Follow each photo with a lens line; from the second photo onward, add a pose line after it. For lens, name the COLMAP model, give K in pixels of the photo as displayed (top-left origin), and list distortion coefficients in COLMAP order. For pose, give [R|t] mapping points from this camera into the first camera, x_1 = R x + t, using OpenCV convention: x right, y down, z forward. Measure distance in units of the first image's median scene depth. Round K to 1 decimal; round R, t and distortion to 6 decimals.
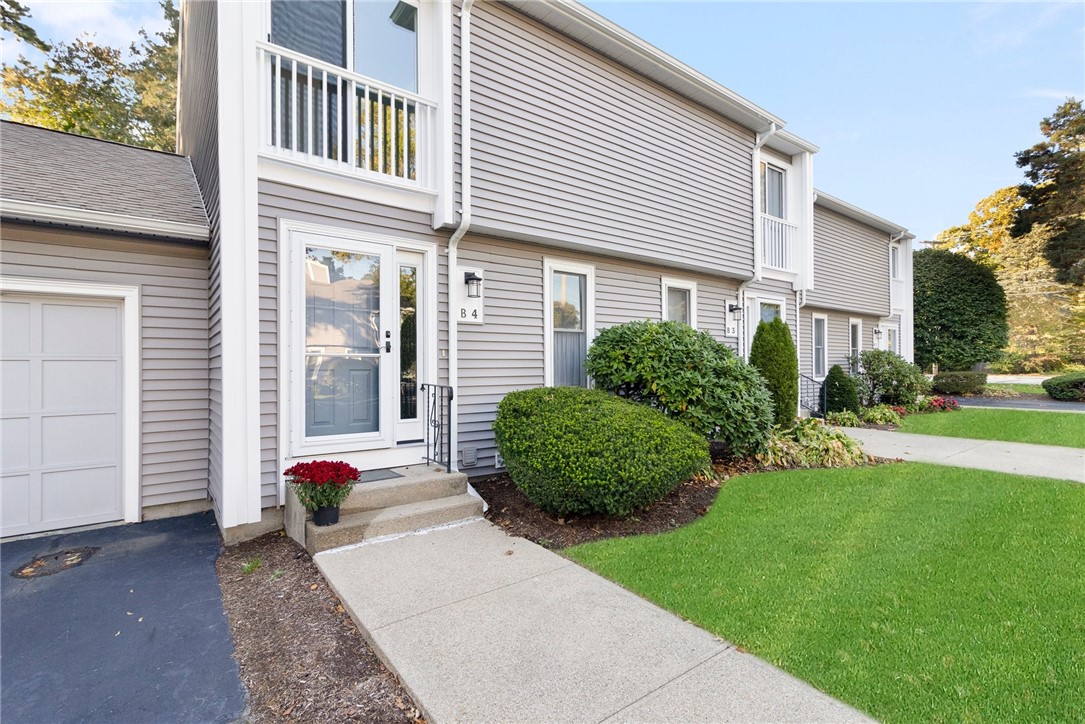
lens RADIAL K [[499.6, 0, 541.9], [0, 499.6, 360.8], [0, 0, 1]] dist [0.000655, 0.000487]
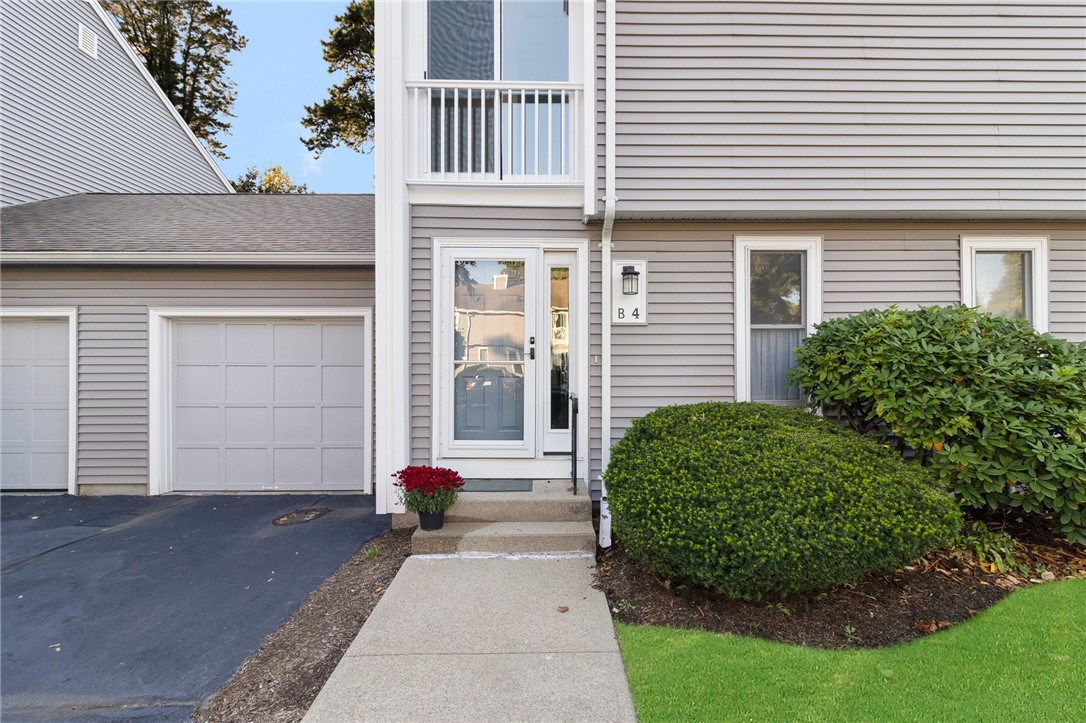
lens RADIAL K [[500.1, 0, 545.4], [0, 500.1, 359.9], [0, 0, 1]] dist [0.000655, 0.000487]
pose [[0.808050, -0.000770, -0.589114, 0.278408], [0.002756, 0.999993, 0.002474, -0.017477], [0.589108, -0.003623, 0.808046, 0.230739]]
